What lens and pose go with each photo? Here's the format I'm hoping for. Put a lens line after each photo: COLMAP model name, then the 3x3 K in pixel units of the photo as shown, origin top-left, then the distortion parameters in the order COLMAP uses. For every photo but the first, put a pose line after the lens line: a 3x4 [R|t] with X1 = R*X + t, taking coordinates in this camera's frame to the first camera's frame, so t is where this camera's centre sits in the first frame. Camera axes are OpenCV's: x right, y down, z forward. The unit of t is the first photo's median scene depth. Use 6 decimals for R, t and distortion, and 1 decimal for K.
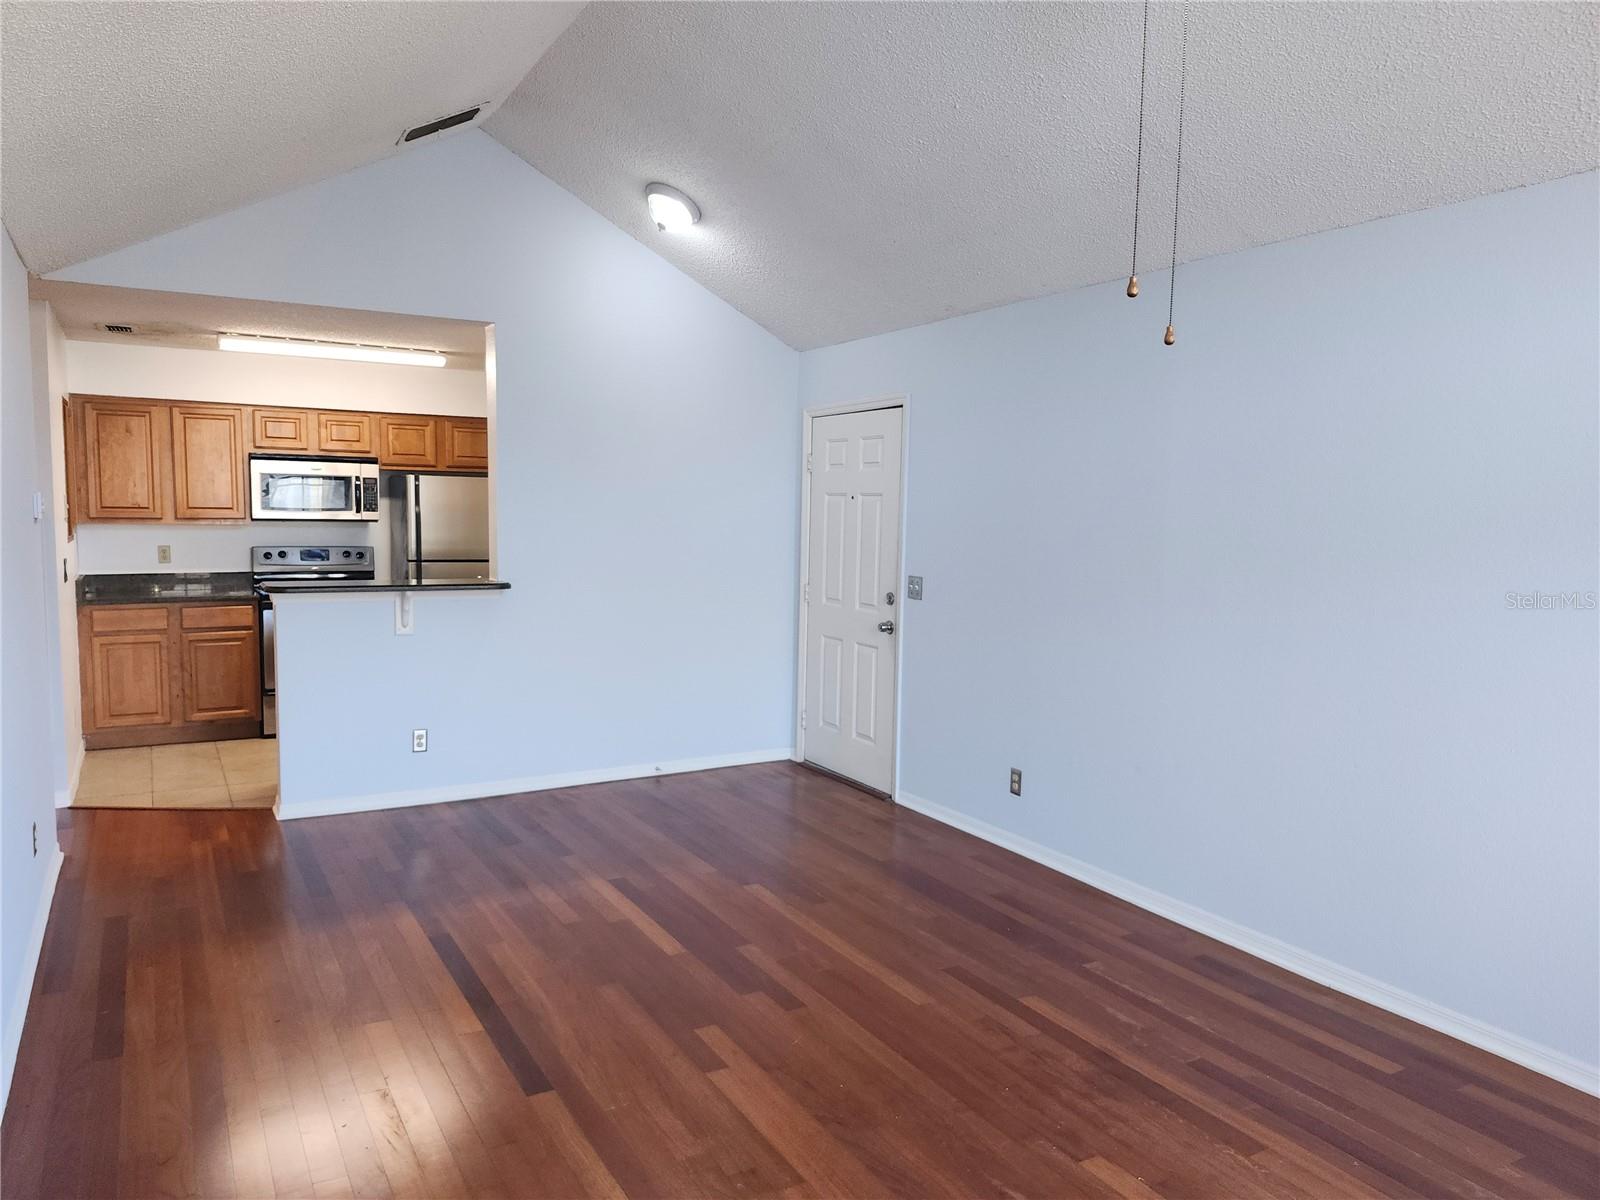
lens RADIAL K [[1101.3, 0, 800.0], [0, 1101.3, 600.0], [0, 0, 1]] dist [0.046881, -0.056526]
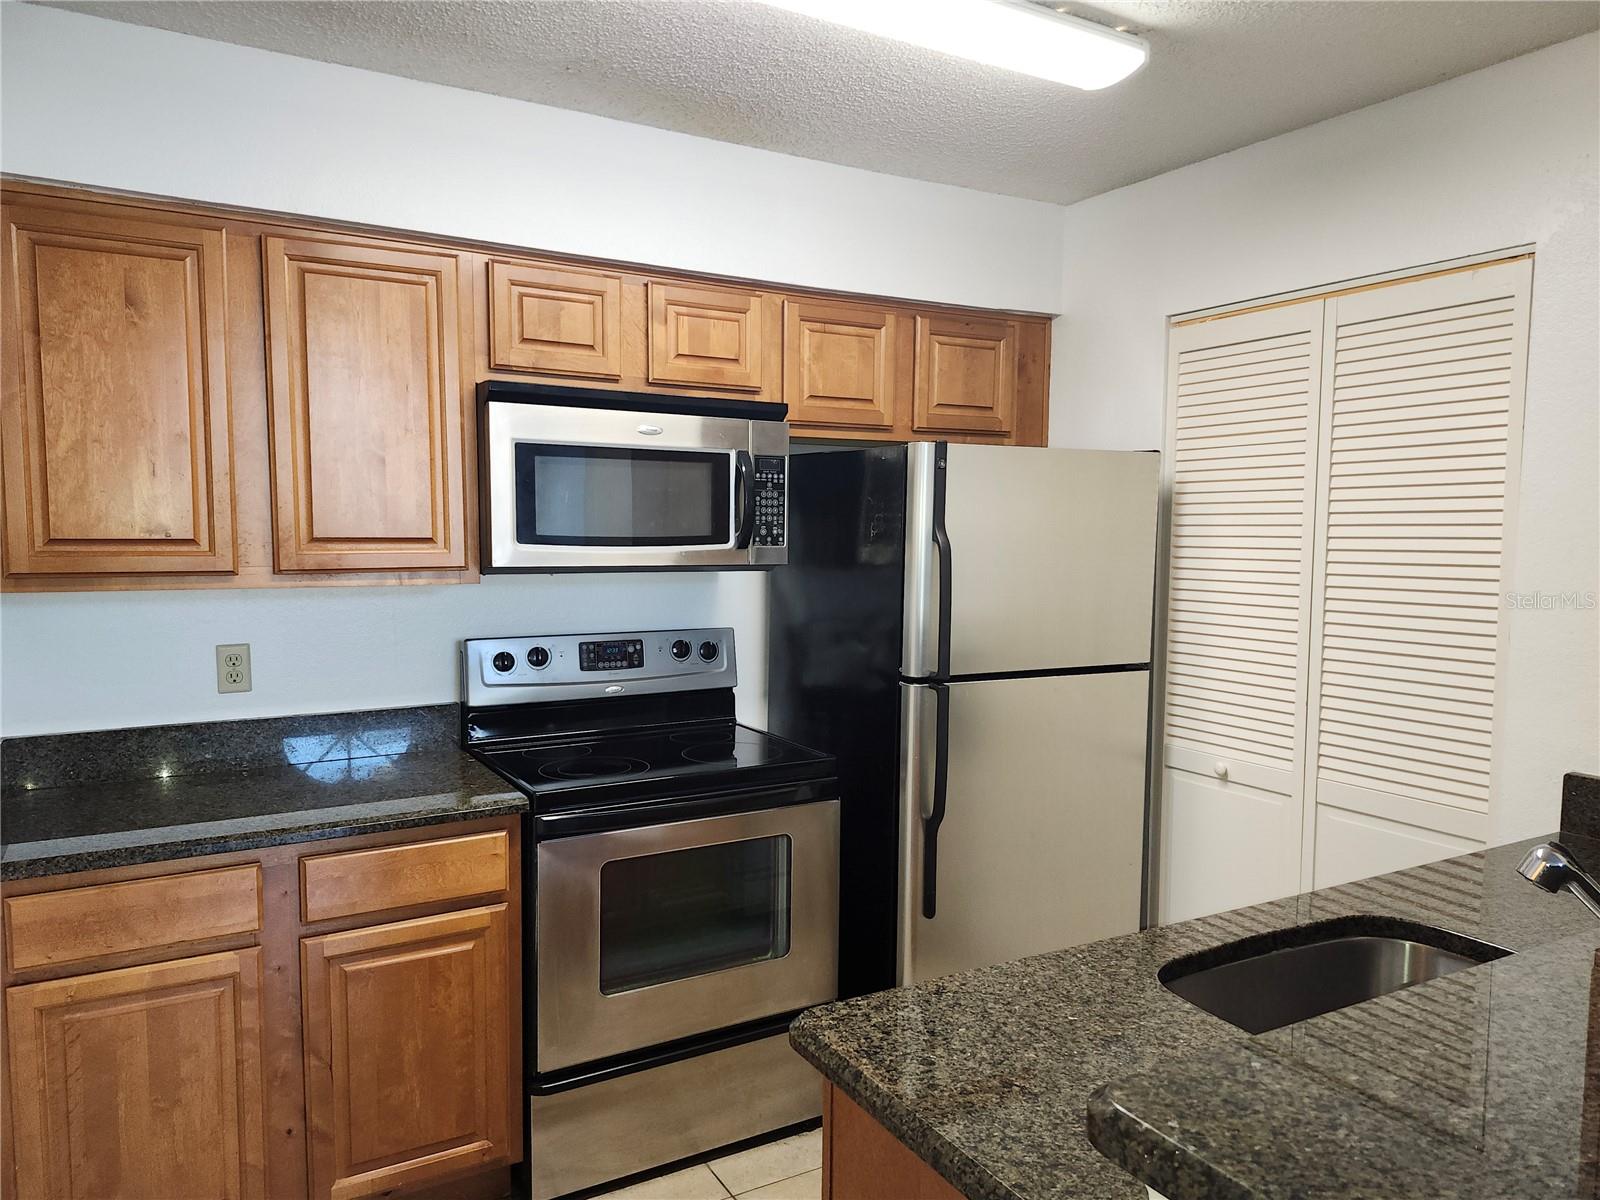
lens RADIAL K [[1086.3, 0, 796.2], [0, 1086.3, 606.9], [0, 0, 1]] dist [0.065716, -0.063373]
pose [[0.999862, -0.009489, -0.013661, -0.392205], [0.009345, 0.999901, -0.010534, -0.056711], [0.013760, 0.010405, 0.999851, 0.656567]]
